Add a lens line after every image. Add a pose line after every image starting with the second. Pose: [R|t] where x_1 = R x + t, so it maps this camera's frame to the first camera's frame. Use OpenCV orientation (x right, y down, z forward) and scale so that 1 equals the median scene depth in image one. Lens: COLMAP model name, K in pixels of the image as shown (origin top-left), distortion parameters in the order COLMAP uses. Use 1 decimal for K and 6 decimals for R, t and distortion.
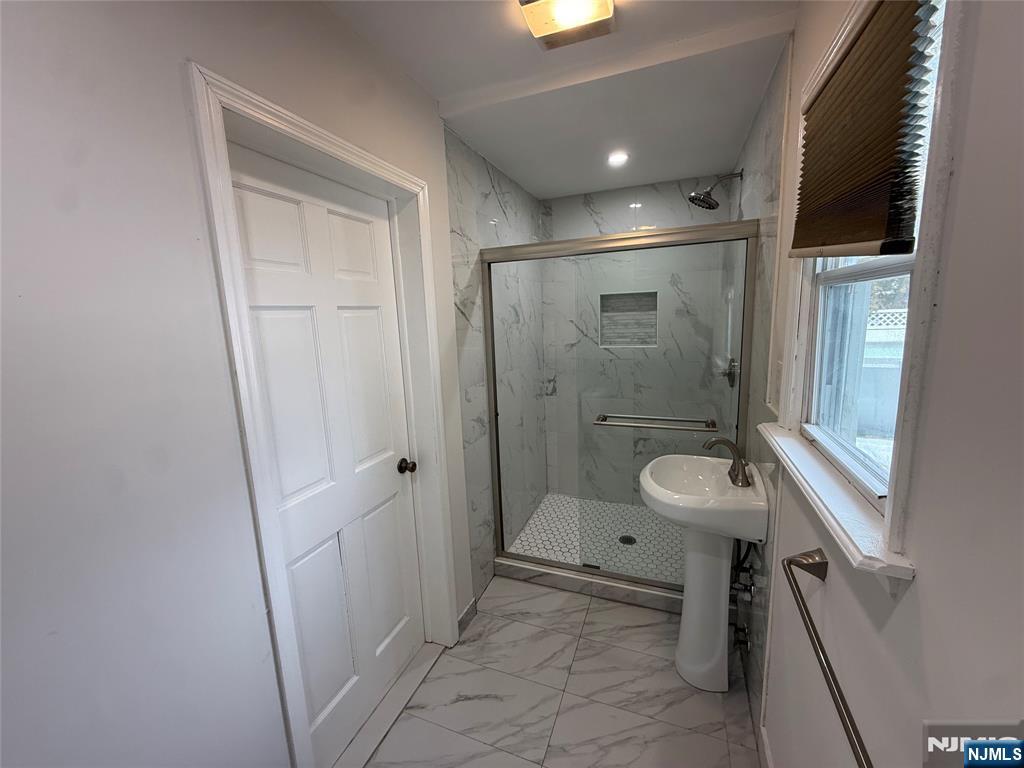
lens RADIAL K [[407.7, 0, 508.3], [0, 407.7, 383.2], [0, 0, 1]] dist [-0.001074, -0.000189]
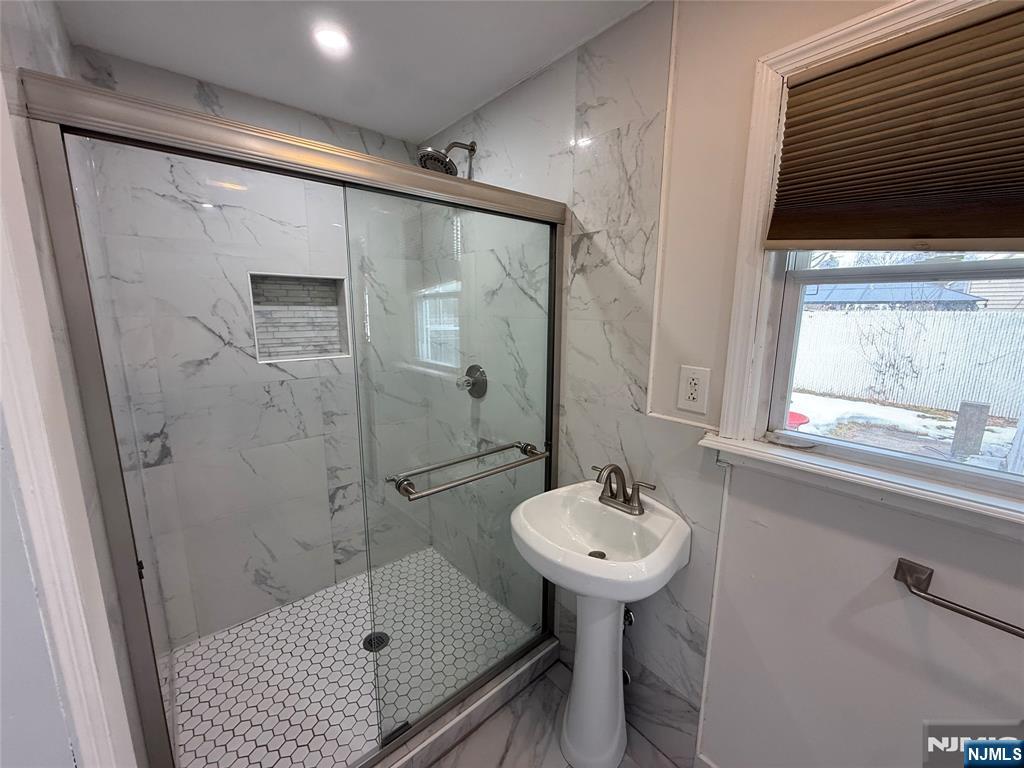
lens RADIAL K [[407.7, 0, 510.2], [0, 407.7, 382.9], [0, 0, 1]] dist [-0.001074, -0.000189]
pose [[0.460191, -0.119721, 0.879711, -0.187844], [0.123270, 0.989885, 0.070230, -0.078101], [-0.879221, 0.076123, 0.470294, 0.558179]]
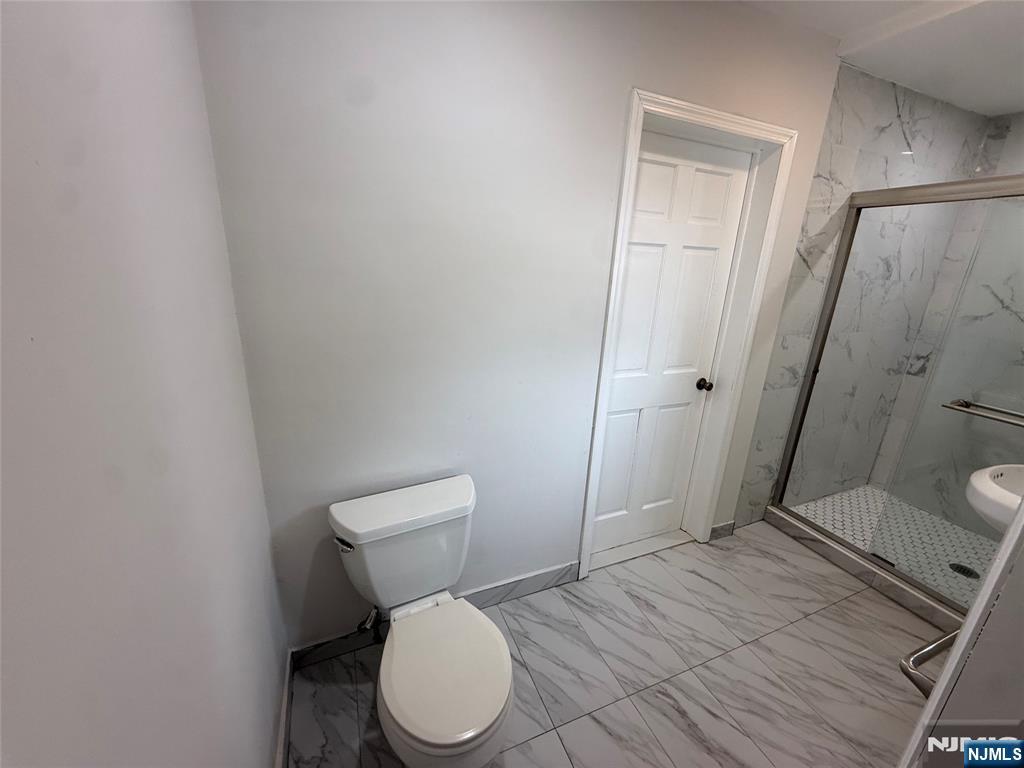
lens RADIAL K [[407.7, 0, 512.1], [0, 407.7, 384.2], [0, 0, 1]] dist [-0.001074, -0.000189]
pose [[0.706606, 0.276695, -0.651267, 0.106264], [-0.187643, 0.960698, 0.204571, 0.047117], [0.682275, -0.022345, 0.730754, -0.217967]]
